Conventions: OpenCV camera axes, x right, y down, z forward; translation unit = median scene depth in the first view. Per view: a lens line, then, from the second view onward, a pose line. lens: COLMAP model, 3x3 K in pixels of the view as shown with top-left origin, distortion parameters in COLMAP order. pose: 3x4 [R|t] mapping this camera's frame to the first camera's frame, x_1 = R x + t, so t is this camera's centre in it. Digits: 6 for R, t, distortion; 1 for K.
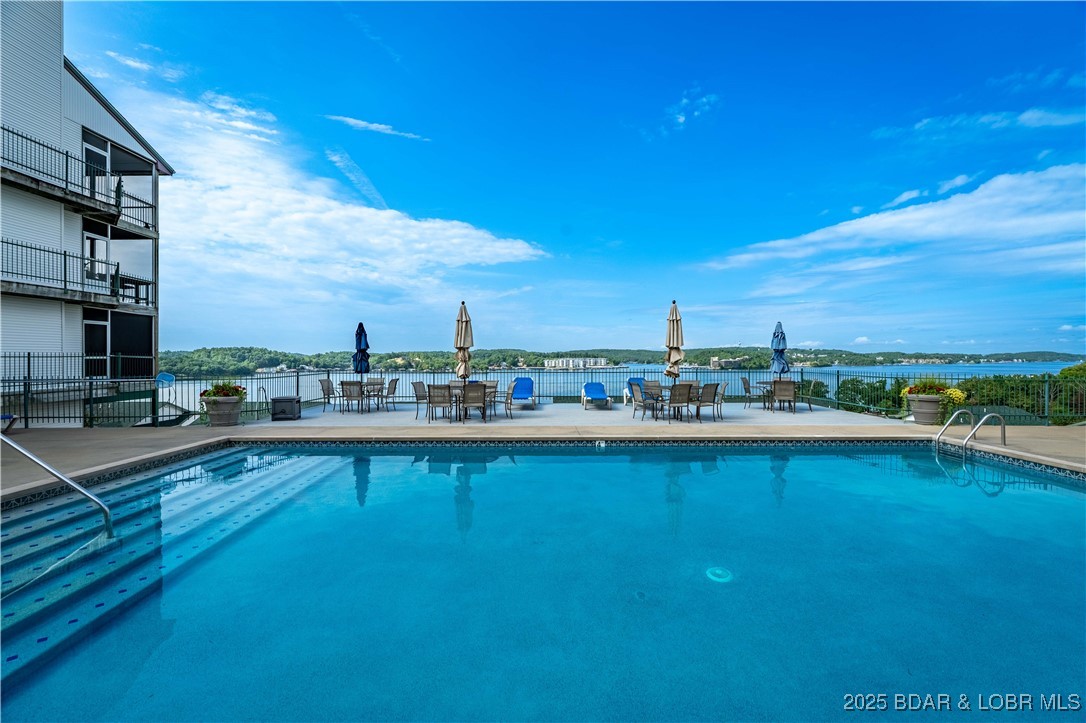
lens RADIAL K [[481.2, 0, 546.6], [0, 481.2, 359.0], [0, 0, 1]] dist [-0.005219, 0.000277]
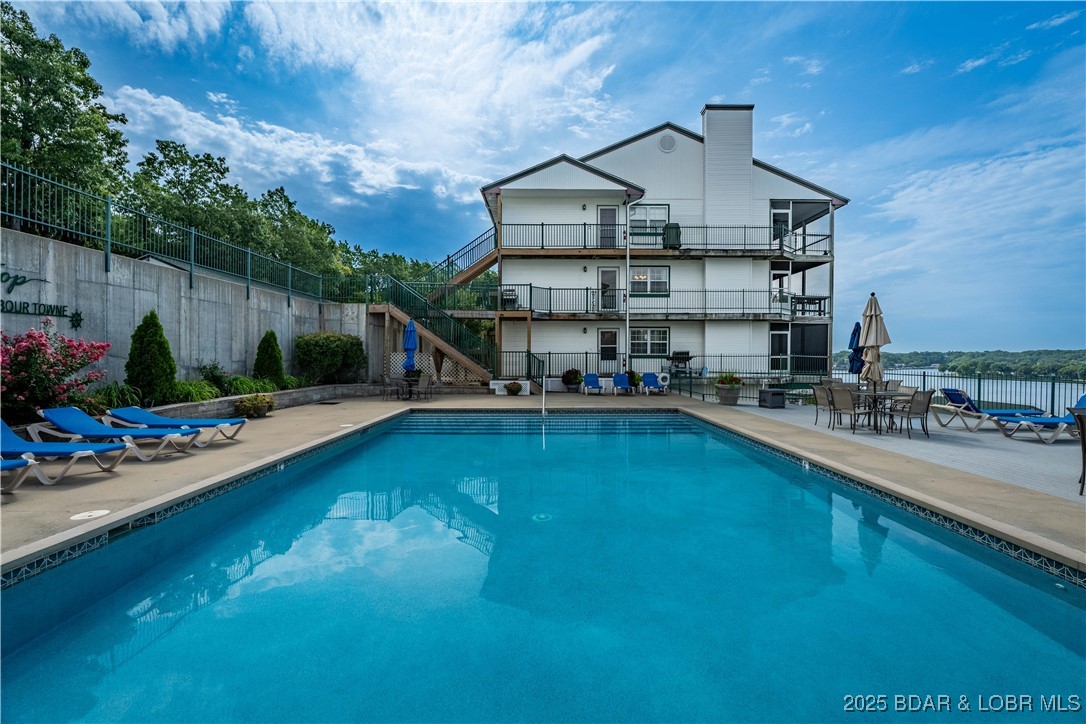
lens RADIAL K [[481.2, 0, 551.6], [0, 481.2, 360.2], [0, 0, 1]] dist [-0.005219, 0.000277]
pose [[0.016518, 0.009427, -0.999819, 0.449927], [-0.007227, 0.999931, 0.009308, -0.001877], [0.999837, 0.007072, 0.016585, 0.275538]]
